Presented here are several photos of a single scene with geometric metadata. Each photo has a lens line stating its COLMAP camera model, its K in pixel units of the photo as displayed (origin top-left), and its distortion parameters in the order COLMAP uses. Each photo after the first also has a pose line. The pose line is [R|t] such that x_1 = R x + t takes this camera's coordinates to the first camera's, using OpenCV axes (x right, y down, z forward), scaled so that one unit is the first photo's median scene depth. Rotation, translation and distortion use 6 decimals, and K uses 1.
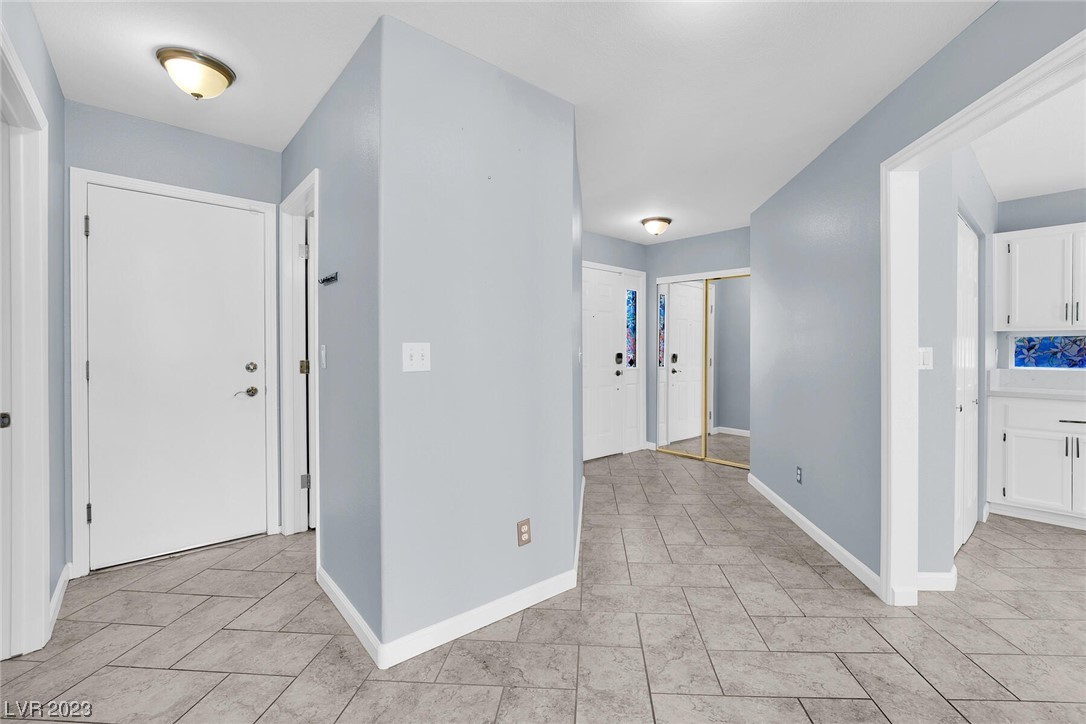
lens RADIAL K [[462.5, 0, 547.1], [0, 462.5, 356.7], [0, 0, 1]] dist [-0.023321, -0.000238]
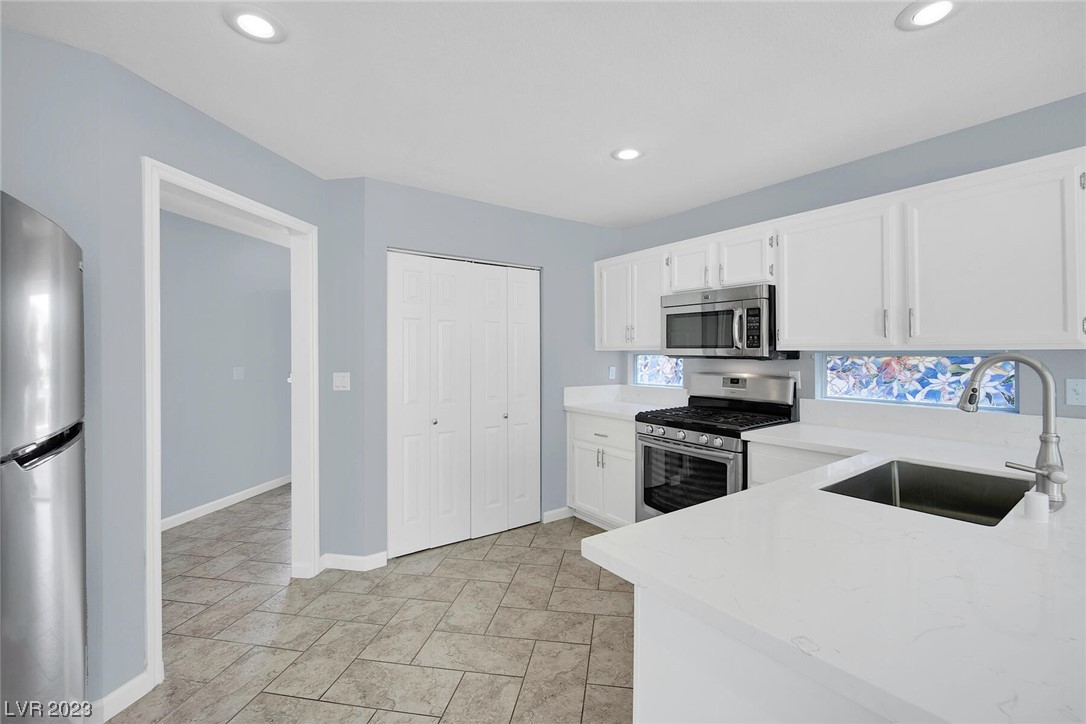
lens RADIAL K [[462.5, 0, 547.1], [0, 462.5, 356.7], [0, 0, 1]] dist [-0.023321, -0.000238]
pose [[0.995121, -0.003434, -0.098605, 1.311949], [0.002950, 0.999983, -0.005050, -0.048773], [0.098621, 0.004734, 0.995114, -0.168747]]
